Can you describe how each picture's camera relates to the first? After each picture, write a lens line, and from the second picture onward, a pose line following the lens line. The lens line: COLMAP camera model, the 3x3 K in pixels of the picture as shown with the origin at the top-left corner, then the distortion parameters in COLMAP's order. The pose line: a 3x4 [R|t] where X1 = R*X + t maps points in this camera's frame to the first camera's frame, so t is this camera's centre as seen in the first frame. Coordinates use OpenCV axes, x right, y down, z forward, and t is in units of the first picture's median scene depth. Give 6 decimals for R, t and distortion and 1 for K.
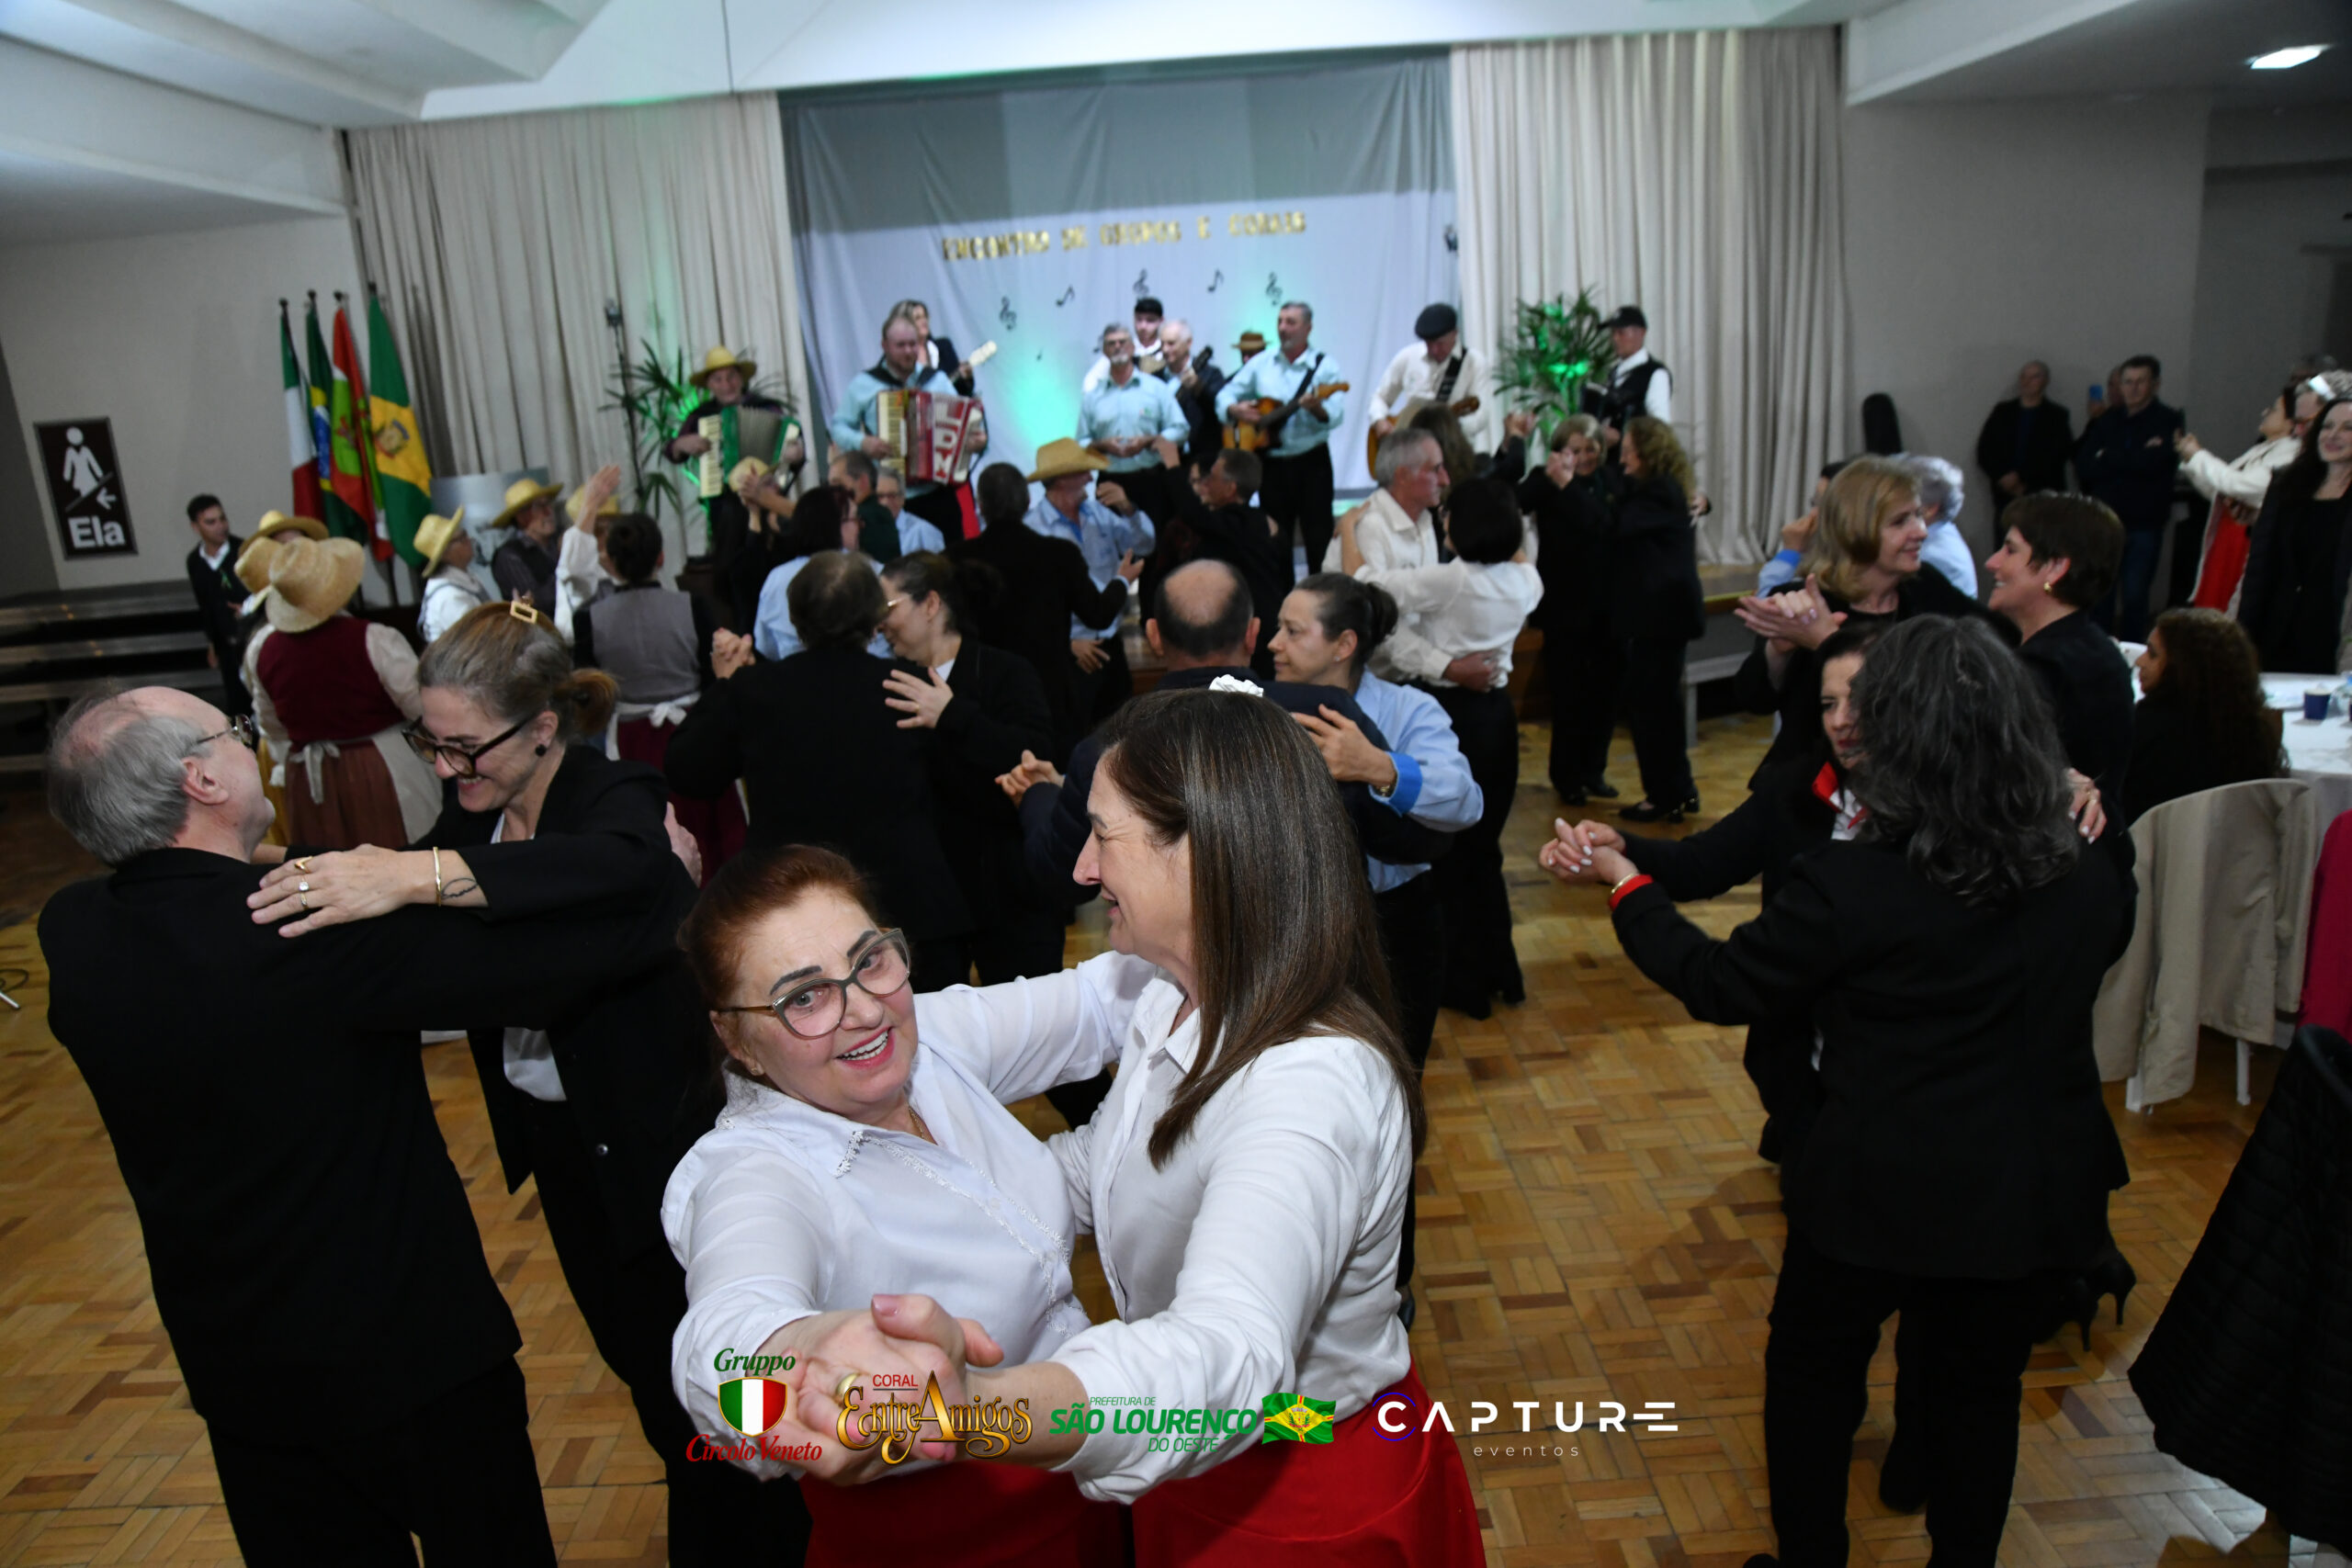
lens RADIAL K [[1624.0, 0, 1175.2], [0, 1624.0, 780.5], [0, 0, 1]] dist [-0.125385, 0.082936]
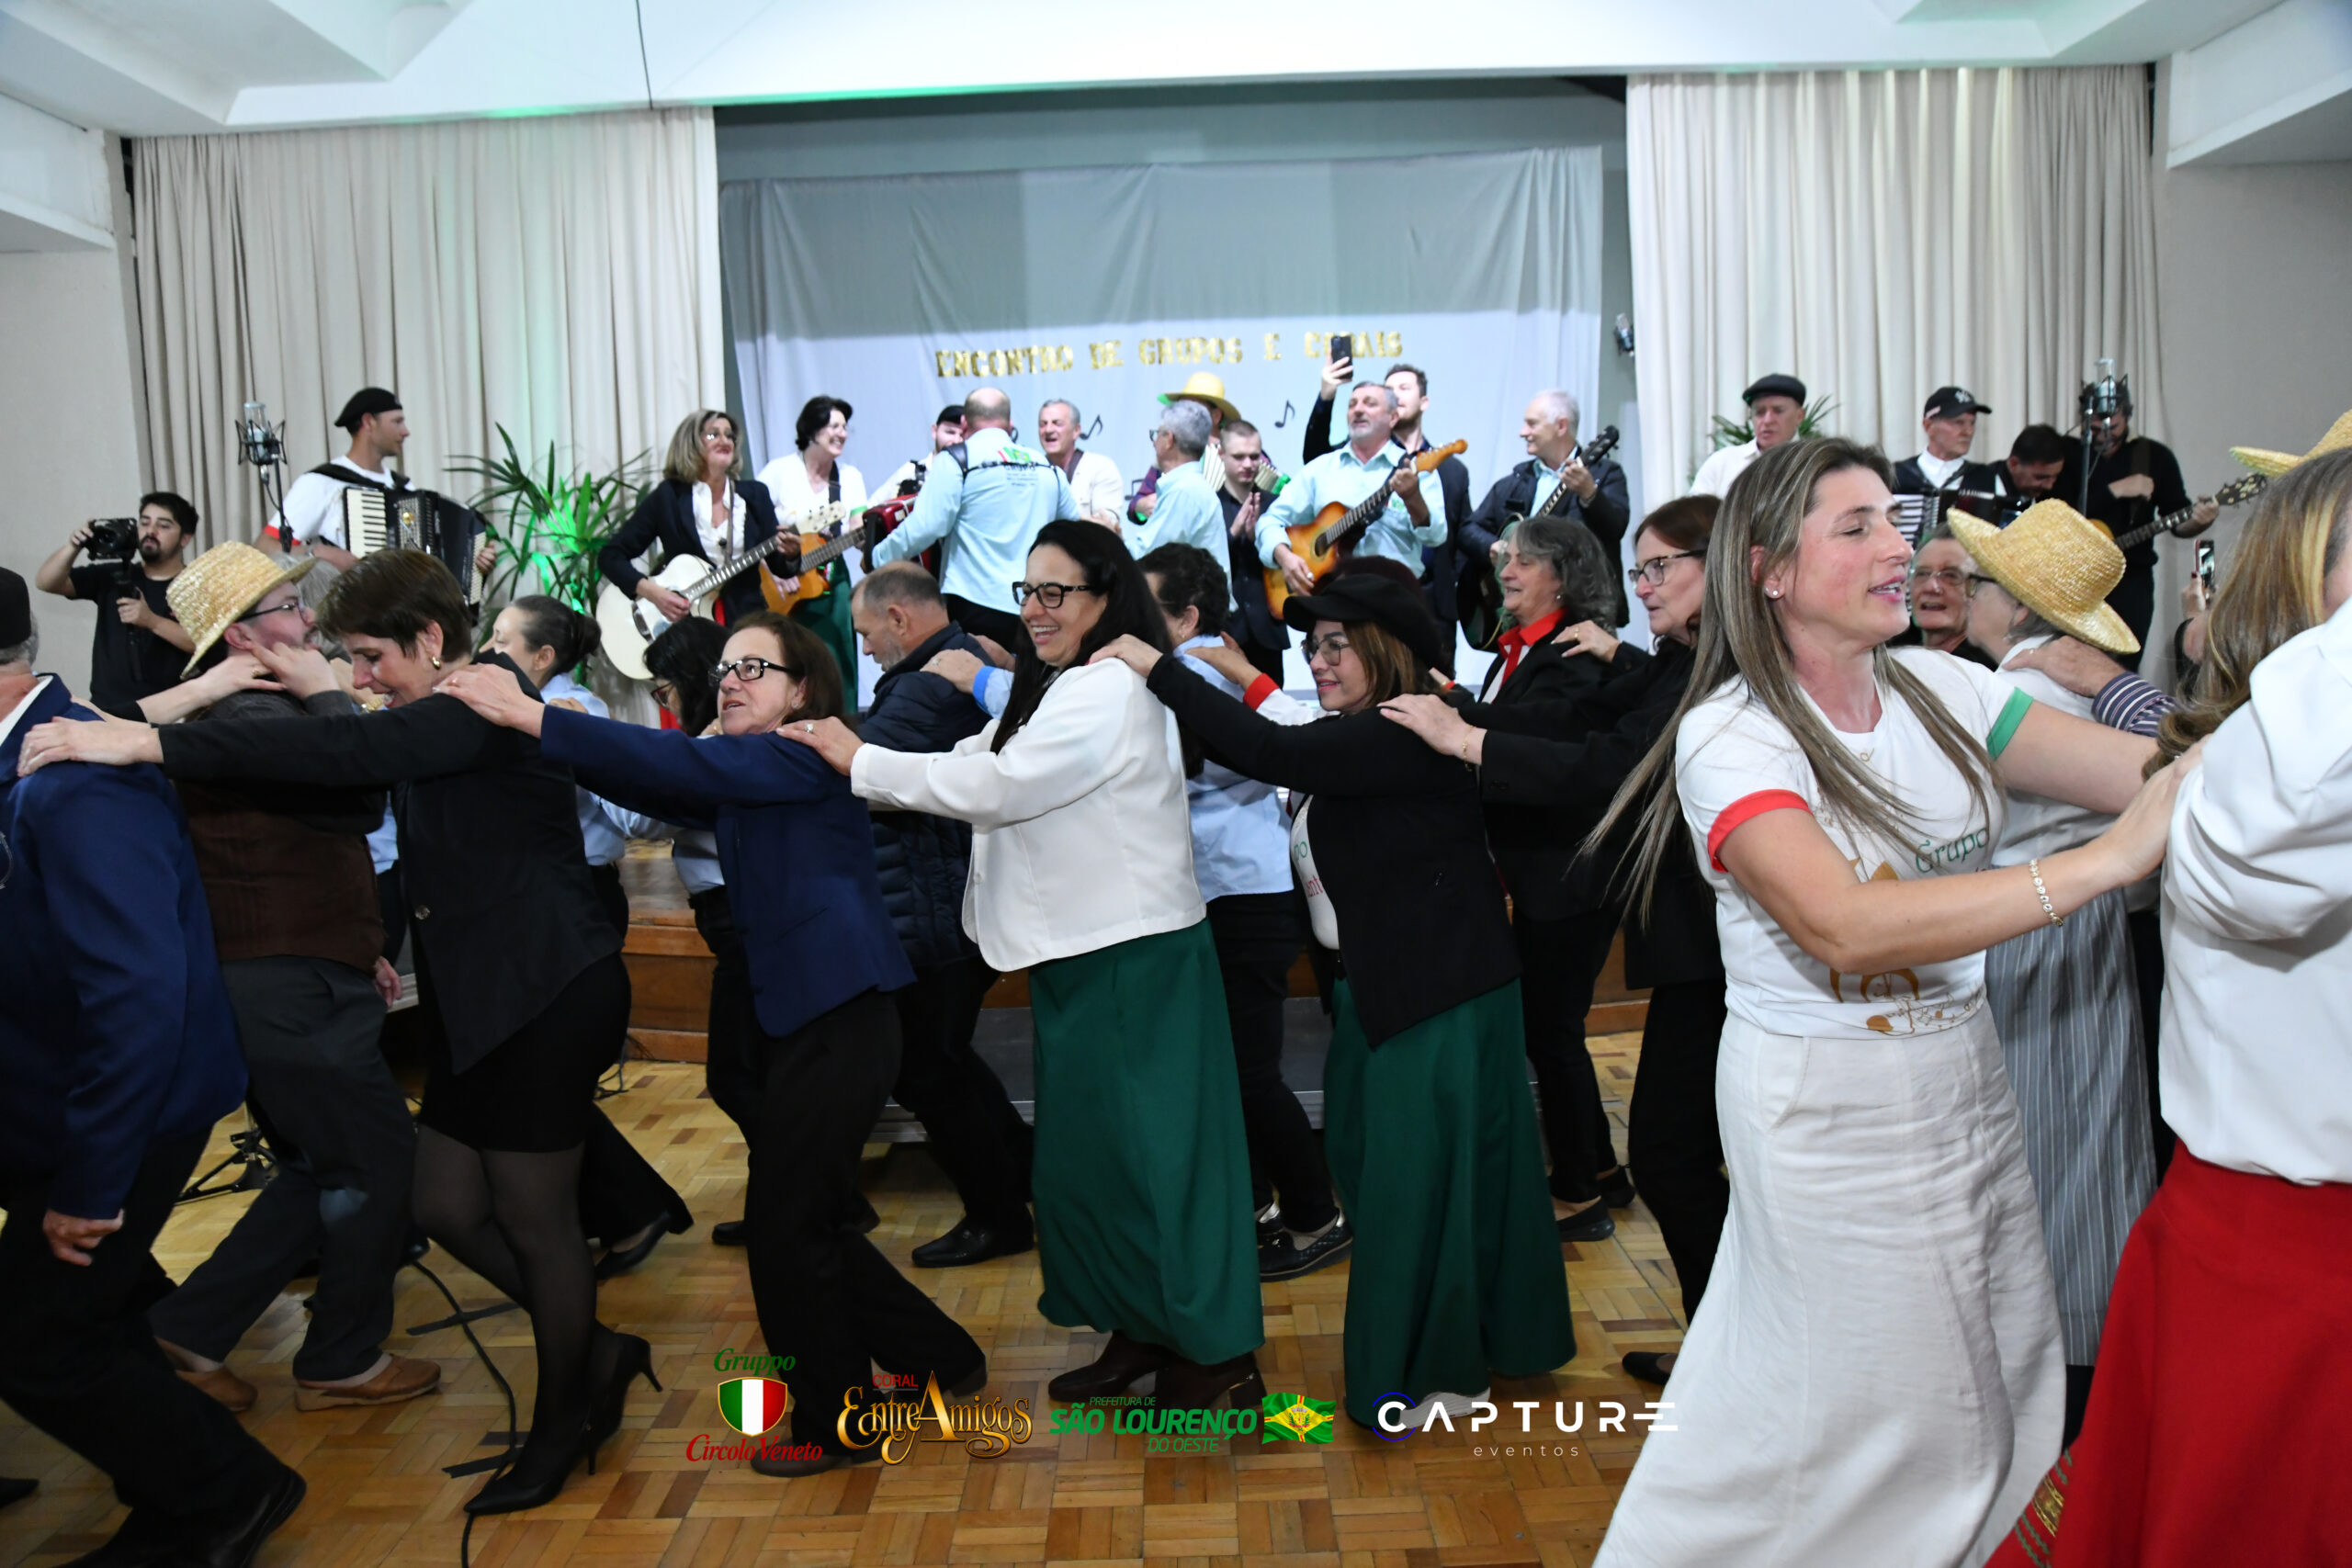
lens RADIAL K [[1632.9, 0, 1176.0], [0, 1632.9, 784.0], [0, 0, 1]] dist [-0.116244, 0.076537]
pose [[0.999525, 0.030236, -0.005938, -0.022082], [-0.030783, 0.988410, -0.148655, -0.020416], [0.001375, 0.148768, 0.988871, 0.310608]]
